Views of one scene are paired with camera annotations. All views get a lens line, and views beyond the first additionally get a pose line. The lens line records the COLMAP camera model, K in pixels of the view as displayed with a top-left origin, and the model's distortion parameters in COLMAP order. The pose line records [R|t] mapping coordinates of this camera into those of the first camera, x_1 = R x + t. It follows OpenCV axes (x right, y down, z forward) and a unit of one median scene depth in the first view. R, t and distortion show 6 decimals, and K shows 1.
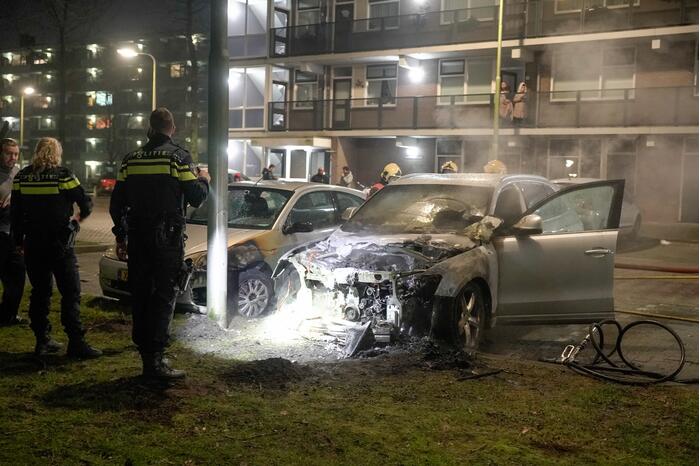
lens RADIAL K [[815.2, 0, 350.0], [0, 815.2, 233.0], [0, 0, 1]] dist [0.000211, 0.053173]
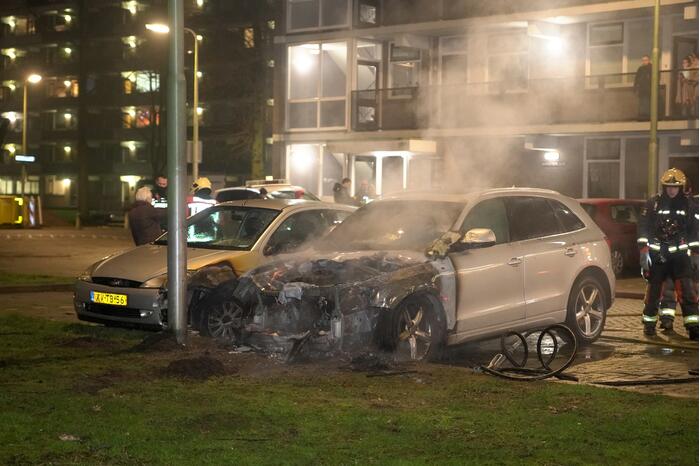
lens RADIAL K [[1316.5, 0, 350.0], [0, 1316.5, 233.0], [0, 0, 1]] dist [0.174487, 0.074944]
pose [[0.988994, -0.011365, -0.147518, 0.066296], [0.005545, 0.999192, -0.039800, 0.010052], [0.147852, 0.038544, 0.988258, -0.136122]]
